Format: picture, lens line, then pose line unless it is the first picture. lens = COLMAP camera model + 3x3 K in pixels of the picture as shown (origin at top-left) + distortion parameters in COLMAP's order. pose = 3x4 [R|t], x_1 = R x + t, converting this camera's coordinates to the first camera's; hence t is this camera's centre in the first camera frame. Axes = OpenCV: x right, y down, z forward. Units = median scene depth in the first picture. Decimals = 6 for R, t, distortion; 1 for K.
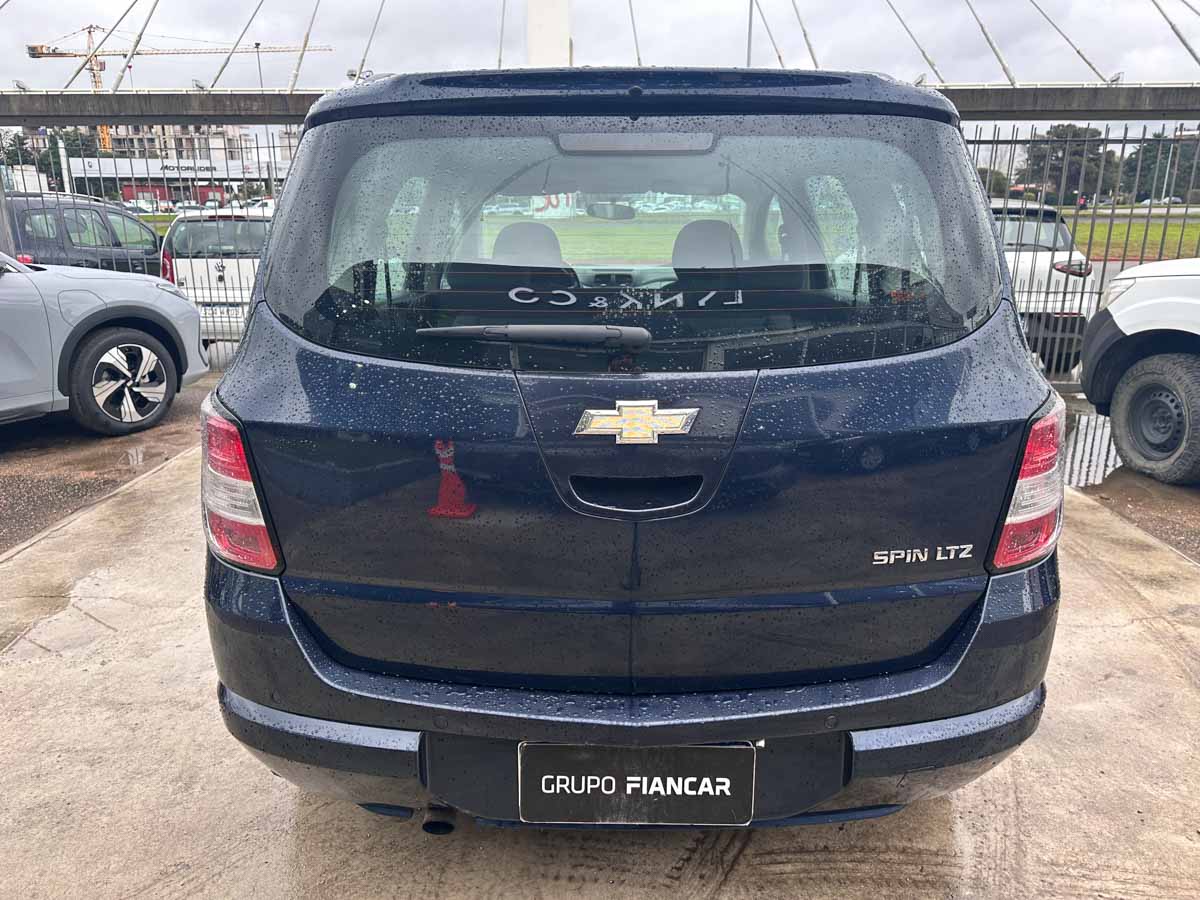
lens RADIAL K [[866.1, 0, 606.6], [0, 866.1, 465.0], [0, 0, 1]] dist [0.029910, -0.030579]
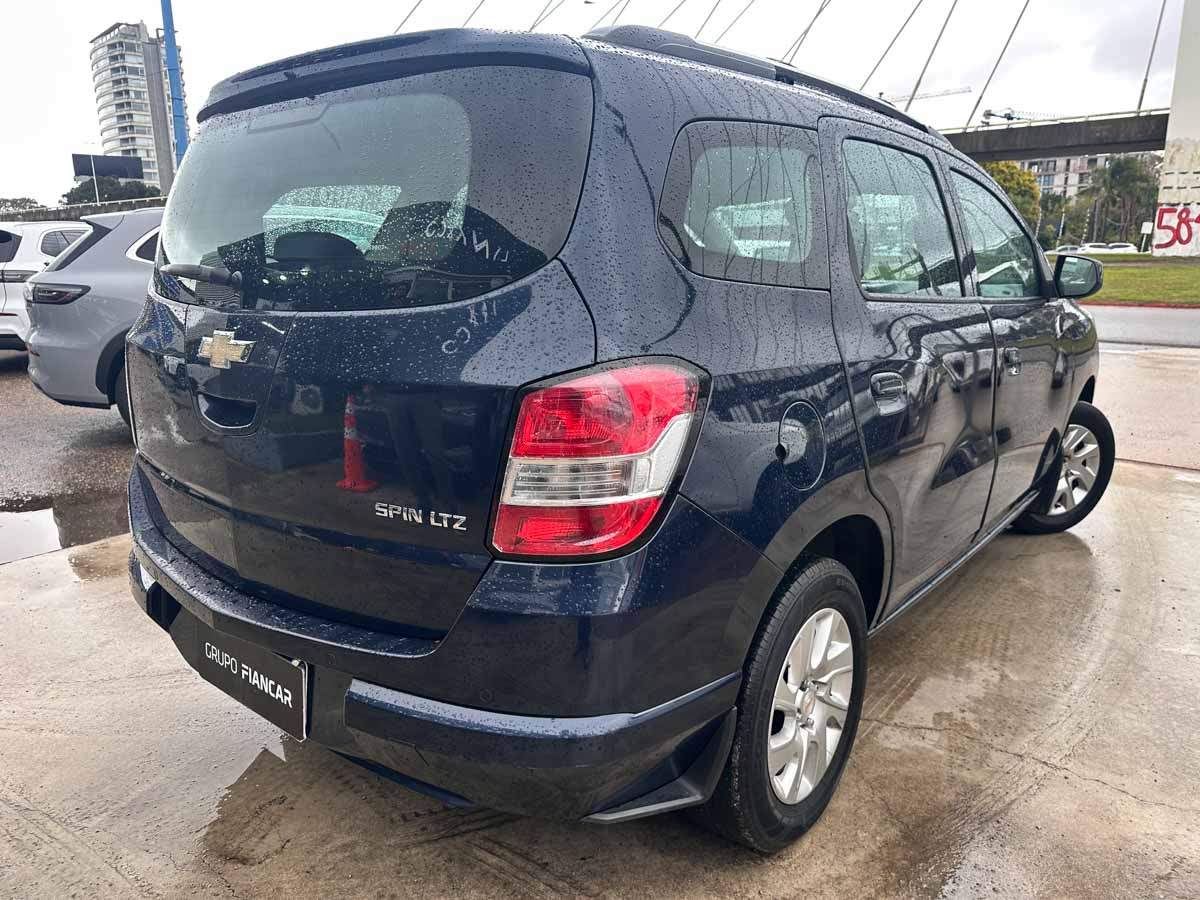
lens RADIAL K [[866.1, 0, 590.3], [0, 866.1, 469.8], [0, 0, 1]] dist [0.029910, -0.030579]
pose [[0.767236, 0.148076, -0.624038, 1.083786], [-0.174766, 0.984432, 0.018723, 0.001646], [0.617095, 0.094696, 0.781170, 0.359136]]
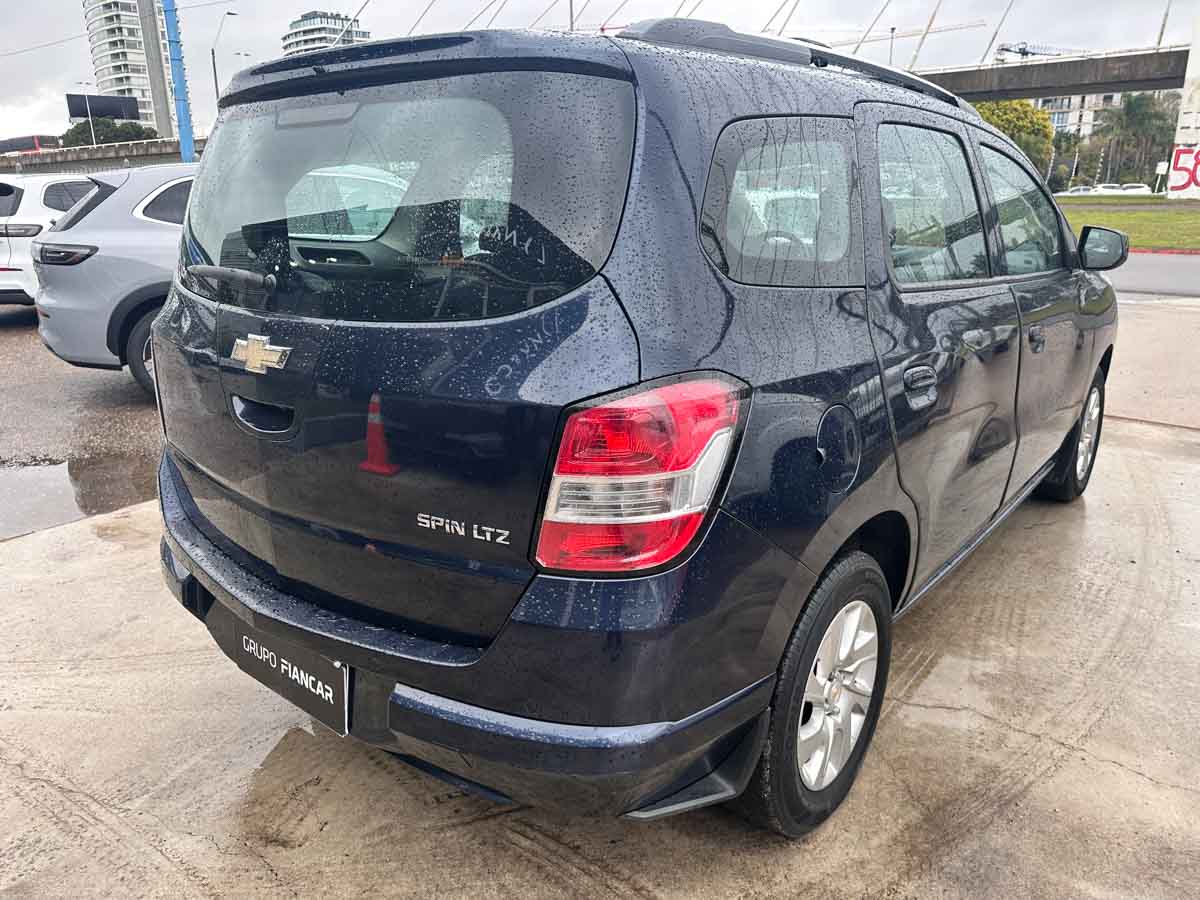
lens RADIAL K [[866.1, 0, 588.7], [0, 866.1, 462.3], [0, 0, 1]] dist [0.029910, -0.030579]
pose [[0.764492, 0.182987, -0.618116, 1.041814], [-0.174462, 0.981813, 0.074879, -0.065203], [0.620576, 0.050593, 0.782513, 0.324193]]
